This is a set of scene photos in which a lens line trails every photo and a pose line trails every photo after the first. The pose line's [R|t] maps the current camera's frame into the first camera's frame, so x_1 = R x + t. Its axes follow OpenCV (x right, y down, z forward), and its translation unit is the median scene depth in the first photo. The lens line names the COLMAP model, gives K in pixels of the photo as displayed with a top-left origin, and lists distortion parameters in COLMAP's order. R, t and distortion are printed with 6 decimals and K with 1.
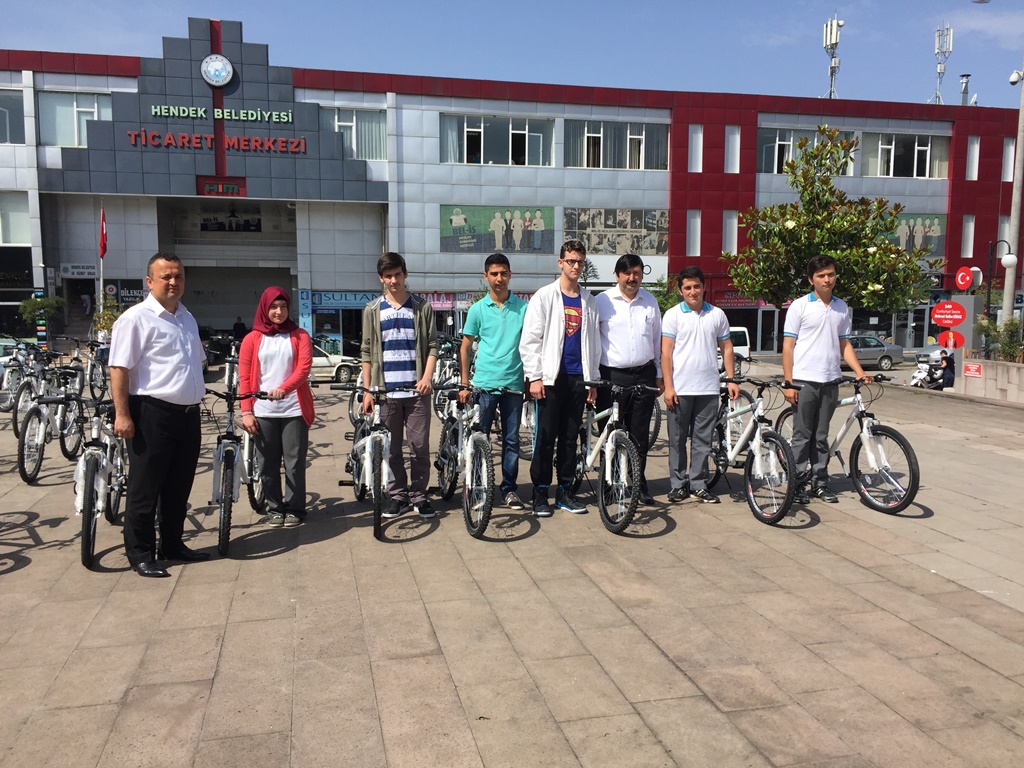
lens RADIAL K [[874.5, 0, 515.7], [0, 874.5, 378.0], [0, 0, 1]] dist [0.074966, -0.098212]
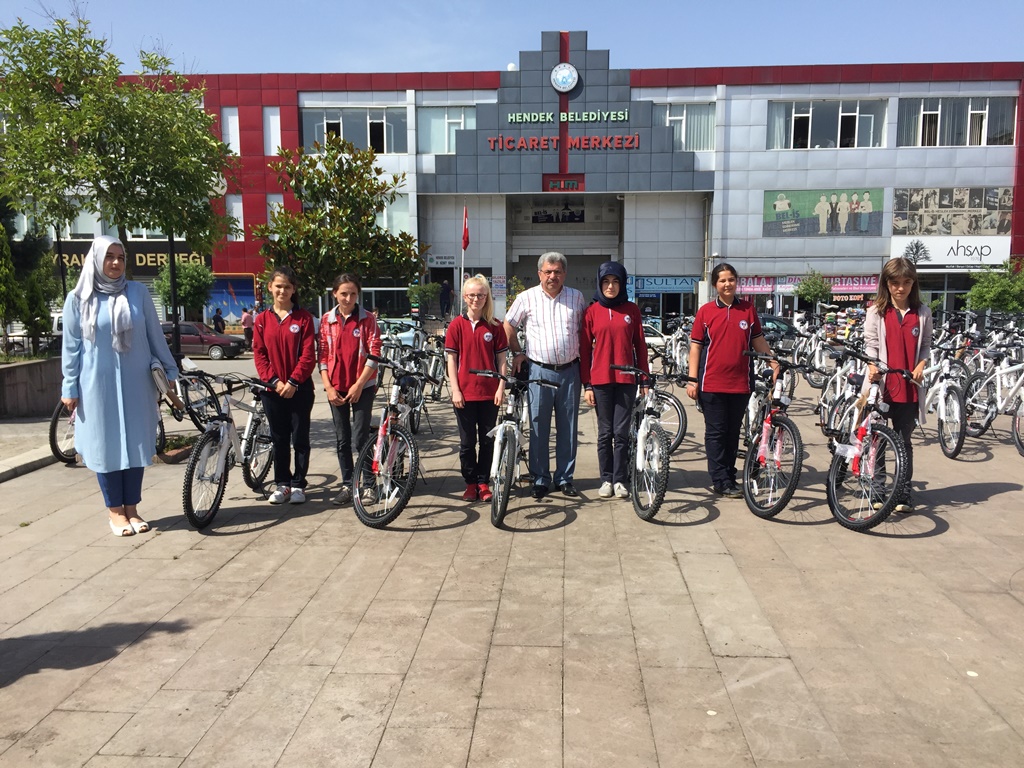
lens RADIAL K [[874.5, 0, 515.2], [0, 874.5, 382.5], [0, 0, 1]] dist [0.074966, -0.098212]
pose [[0.957503, 0.029316, -0.286928, -0.062740], [-0.023077, 0.999418, 0.025103, 0.007645], [0.287497, -0.017415, 0.957623, -0.075918]]
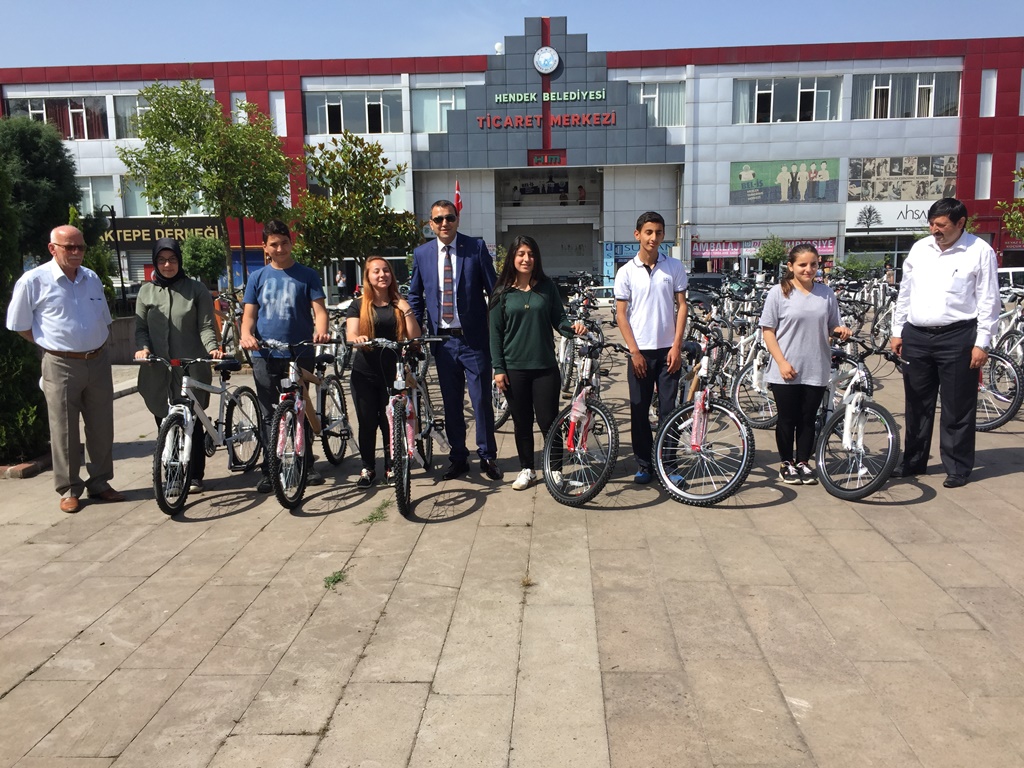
lens RADIAL K [[874.5, 0, 513.1], [0, 874.5, 384.0], [0, 0, 1]] dist [0.074966, -0.098212]
pose [[0.958381, 0.024431, -0.284445, -0.025430], [-0.006936, 0.998030, 0.062352, 0.017084], [0.285408, -0.057784, 0.956662, -0.173616]]
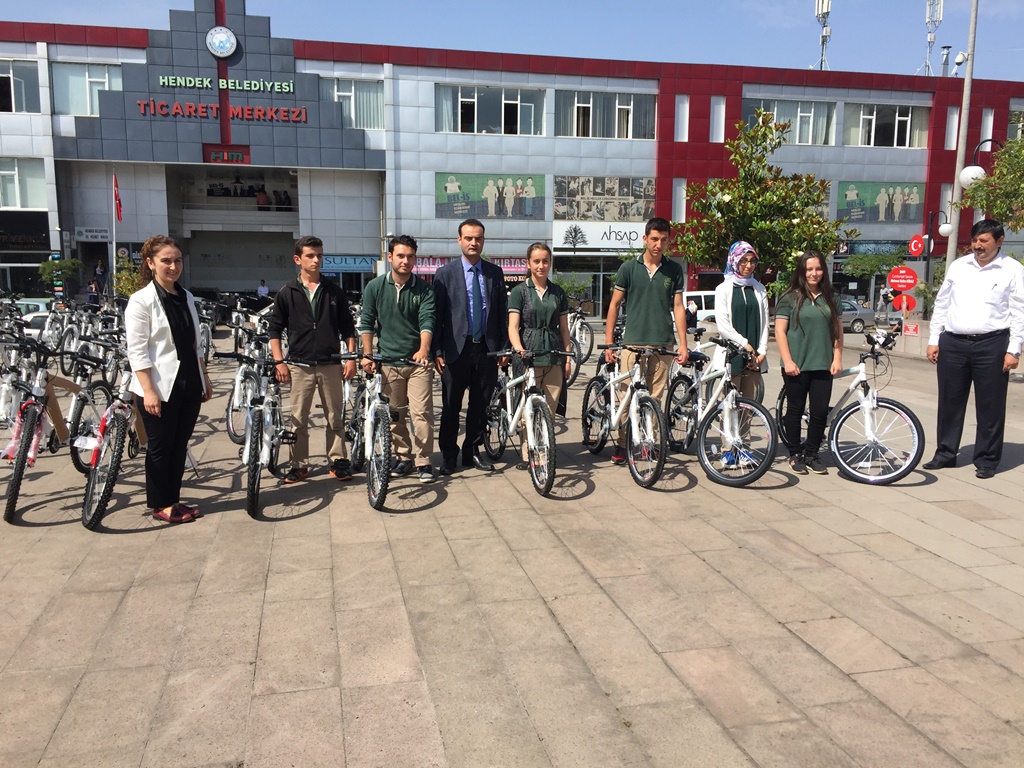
lens RADIAL K [[874.5, 0, 515.9], [0, 874.5, 380.5], [0, 0, 1]] dist [0.074966, -0.098212]
pose [[0.999963, 0.005530, -0.006538, 0.017949], [-0.005249, 0.999094, 0.042240, 0.005454], [0.006765, -0.042204, 0.999086, -0.055276]]
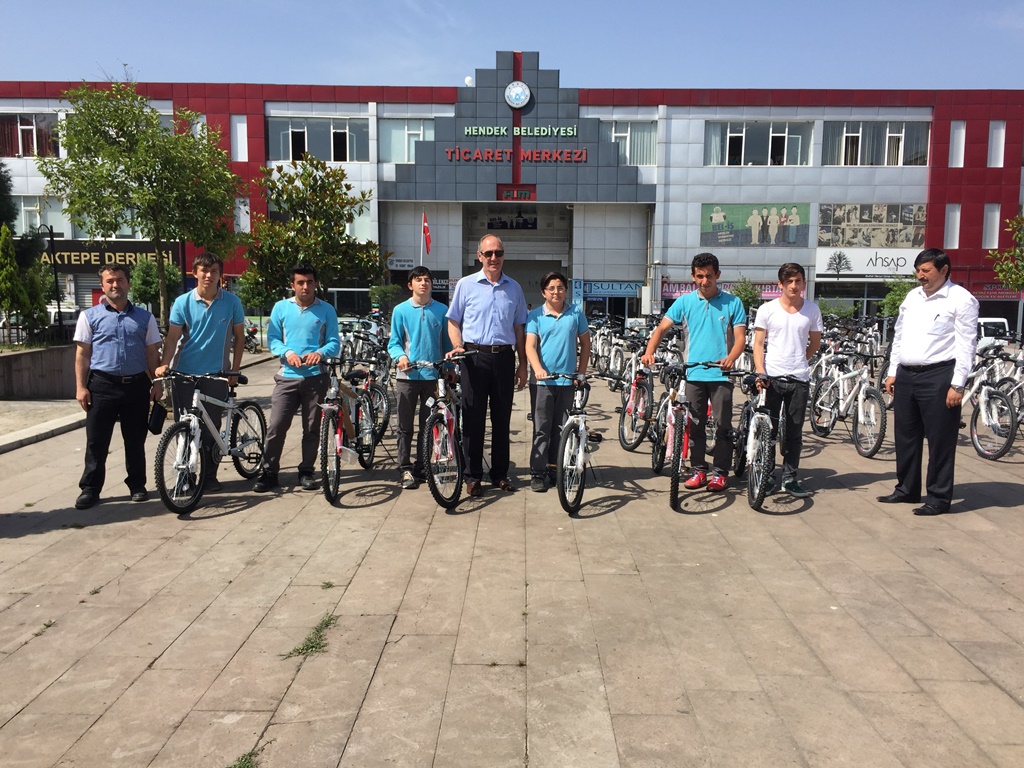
lens RADIAL K [[874.5, 0, 513.2], [0, 874.5, 380.6], [0, 0, 1]] dist [0.074966, -0.098212]
pose [[0.969520, 0.035595, -0.242411, -0.039731], [-0.032078, 0.999315, 0.018441, 0.013317], [0.242901, -0.010103, 0.969998, -0.139291]]
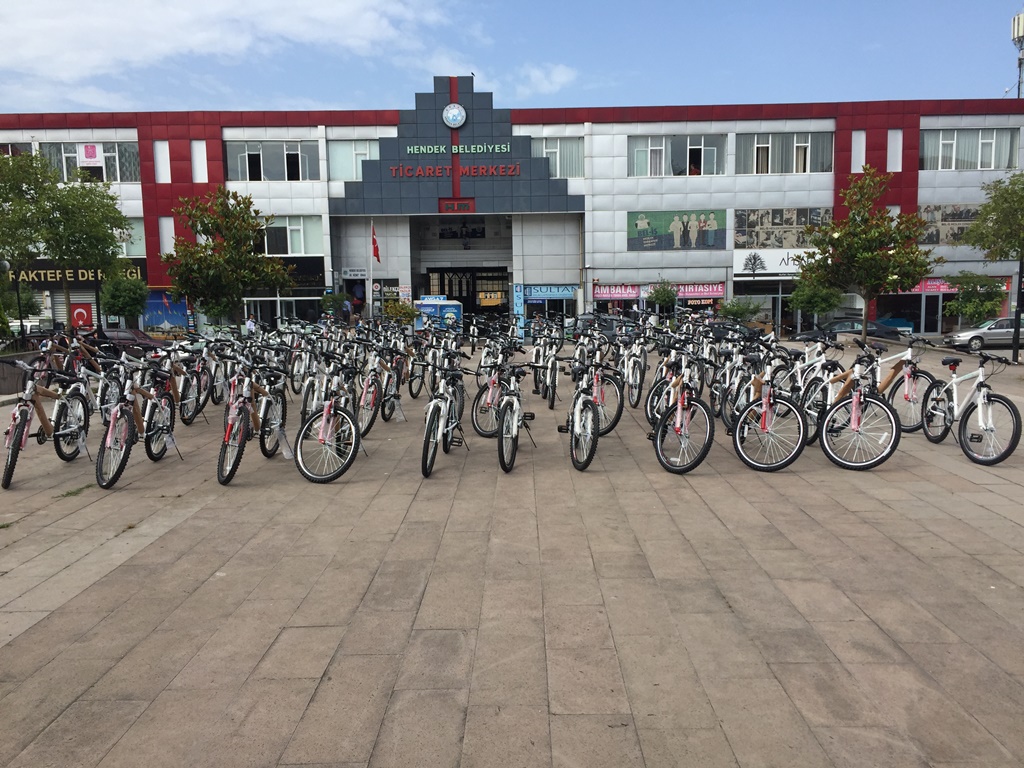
lens RADIAL K [[874.5, 0, 516.7], [0, 874.5, 380.2], [0, 0, 1]] dist [0.074966, -0.098212]
pose [[0.970941, 0.010165, -0.239101, 0.056926], [-0.007245, 0.999888, 0.013086, 0.019585], [0.239208, -0.010973, 0.970906, -0.211481]]
